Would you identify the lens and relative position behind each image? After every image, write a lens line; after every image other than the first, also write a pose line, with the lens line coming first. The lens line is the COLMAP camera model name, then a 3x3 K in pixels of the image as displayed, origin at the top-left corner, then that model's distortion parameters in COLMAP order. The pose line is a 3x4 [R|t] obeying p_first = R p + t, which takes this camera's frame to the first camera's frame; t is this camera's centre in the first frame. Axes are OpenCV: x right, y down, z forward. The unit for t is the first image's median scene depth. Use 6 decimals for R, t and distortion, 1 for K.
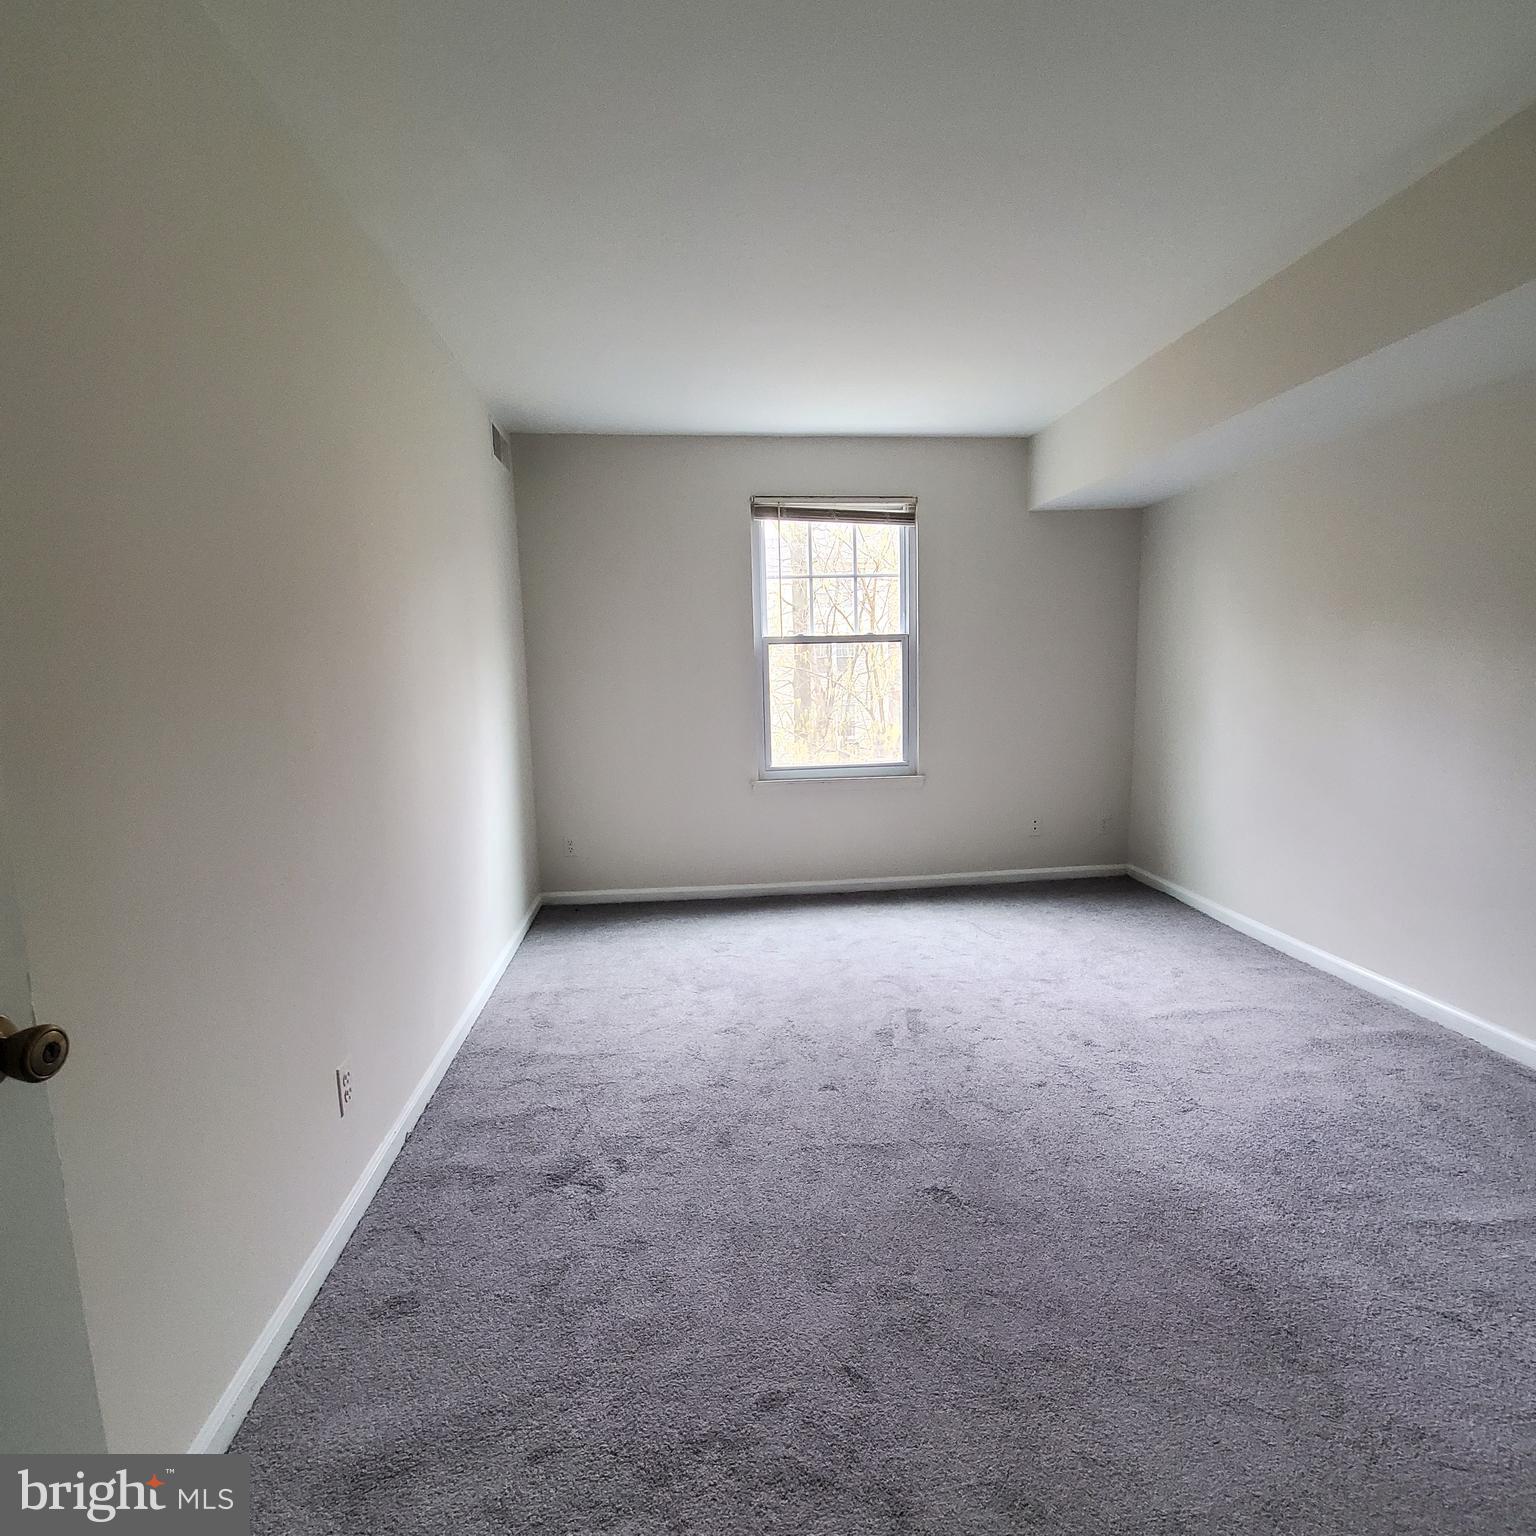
lens RADIAL K [[812.6, 0, 769.7], [0, 812.6, 771.0], [0, 0, 1]] dist [0.000390, -0.002842]
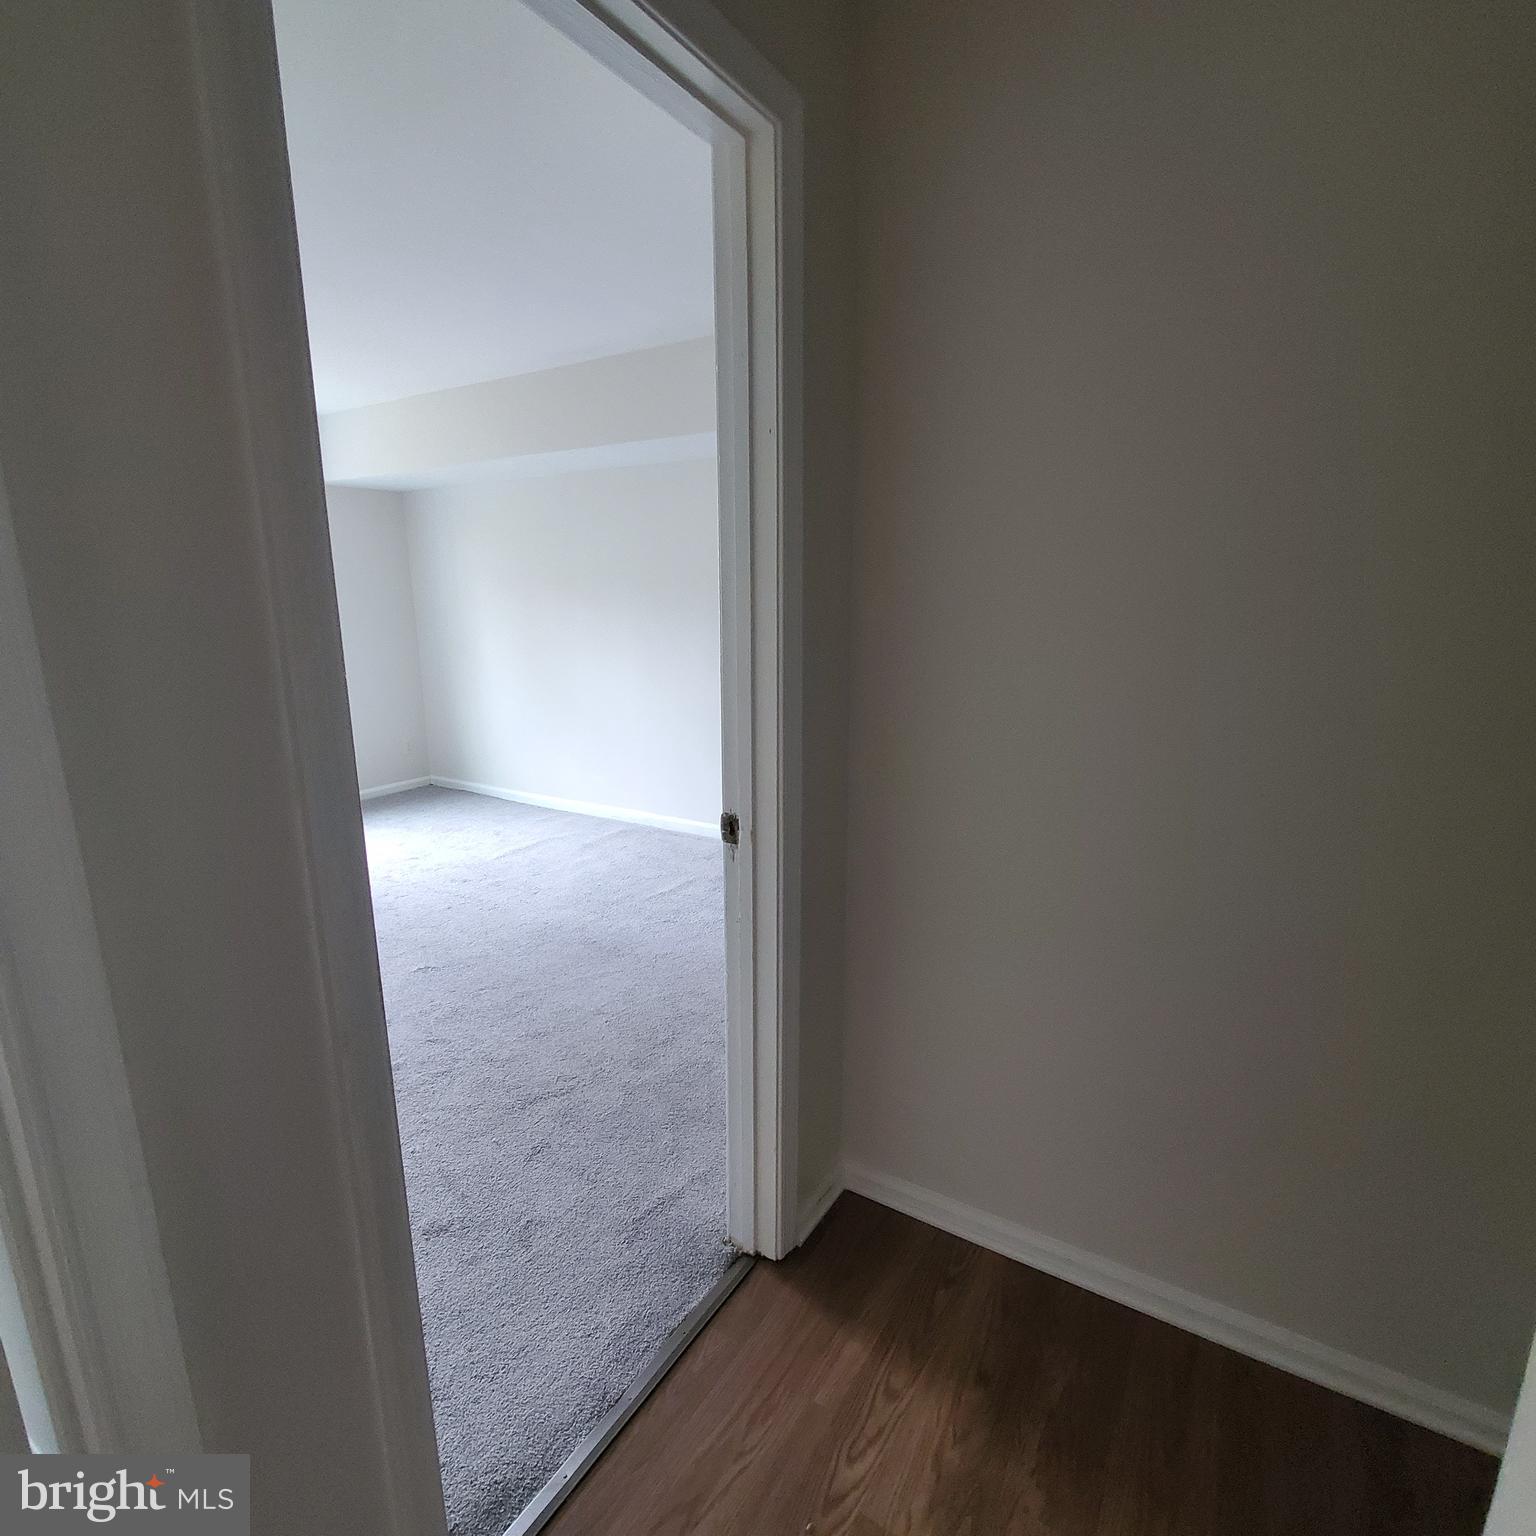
lens RADIAL K [[812.6, 0, 773.5], [0, 812.6, 760.5], [0, 0, 1]] dist [0.000390, -0.002842]
pose [[0.603891, -0.137262, 0.785159, -0.377096], [0.088699, 0.990515, 0.104941, 0.007701], [-0.792116, 0.006270, 0.610338, -0.336808]]
